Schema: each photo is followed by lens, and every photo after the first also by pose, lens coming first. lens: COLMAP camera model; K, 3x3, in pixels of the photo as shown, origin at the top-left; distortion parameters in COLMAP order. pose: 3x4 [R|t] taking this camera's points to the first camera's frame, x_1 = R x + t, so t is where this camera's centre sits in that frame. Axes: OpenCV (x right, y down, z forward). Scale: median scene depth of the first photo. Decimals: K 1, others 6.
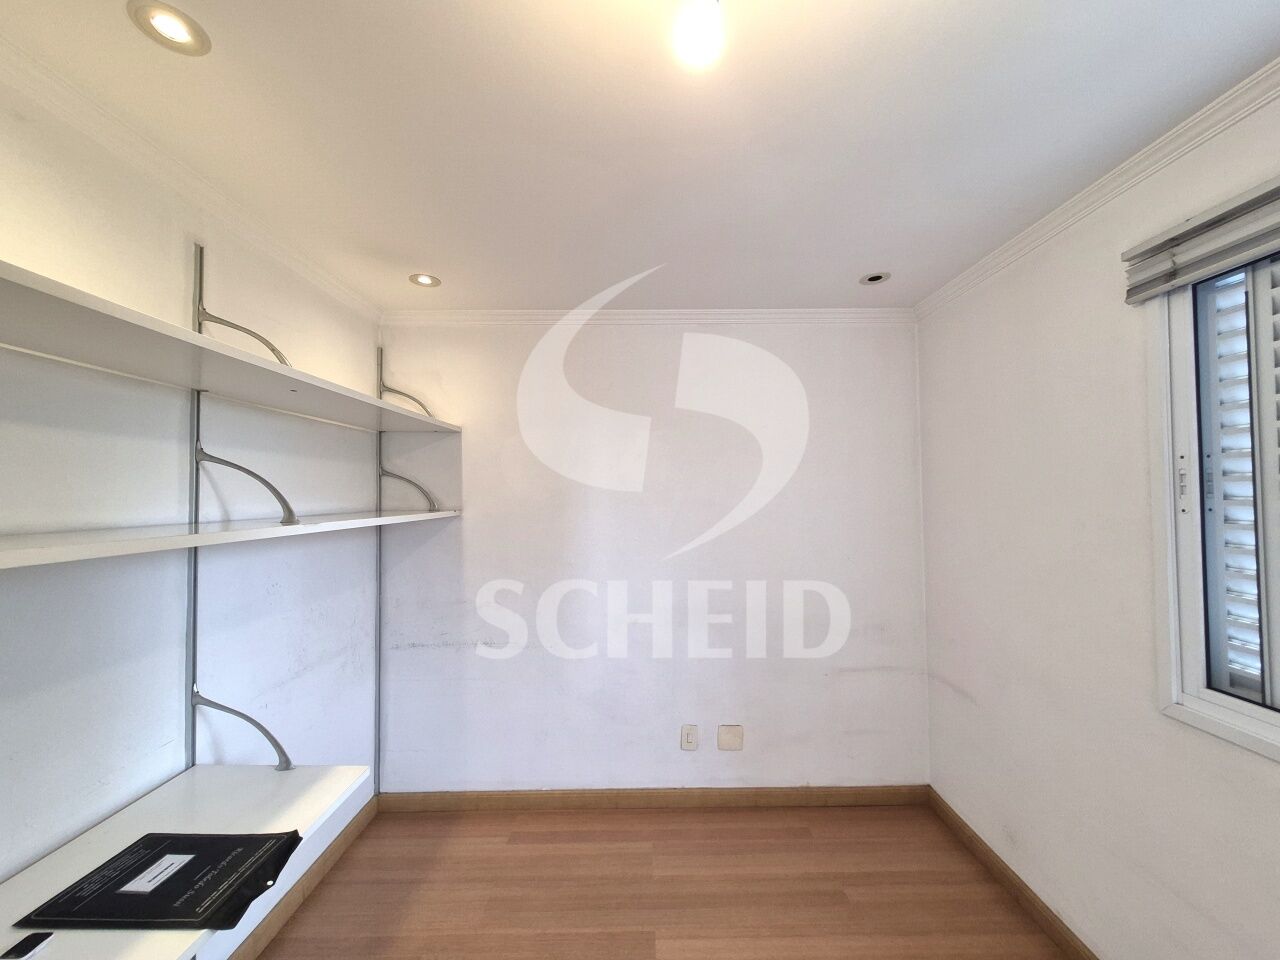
lens RADIAL K [[505.1, 0, 640.0], [0, 505.1, 480.0], [0, 0, 1]] dist [0.001738, 0.000300]
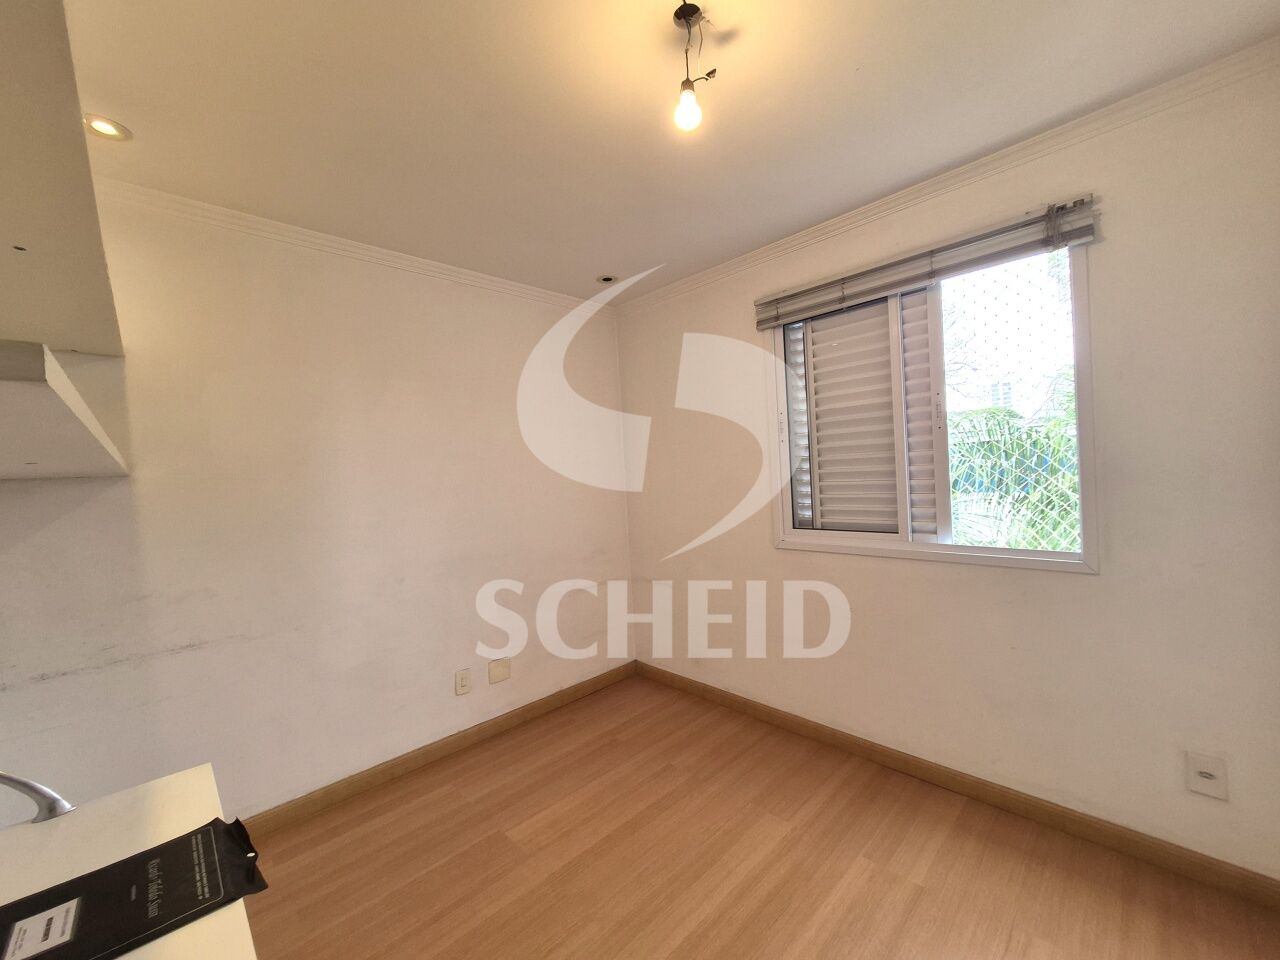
lens RADIAL K [[532.5, 0, 640.0], [0, 532.5, 480.0], [0, 0, 1]] dist [-0.001096, -0.000075]
pose [[0.707108, -0.030736, 0.706437, -0.668610], [0.024948, 0.999517, 0.018515, 0.139114], [-0.706665, 0.004532, 0.707534, -0.051942]]
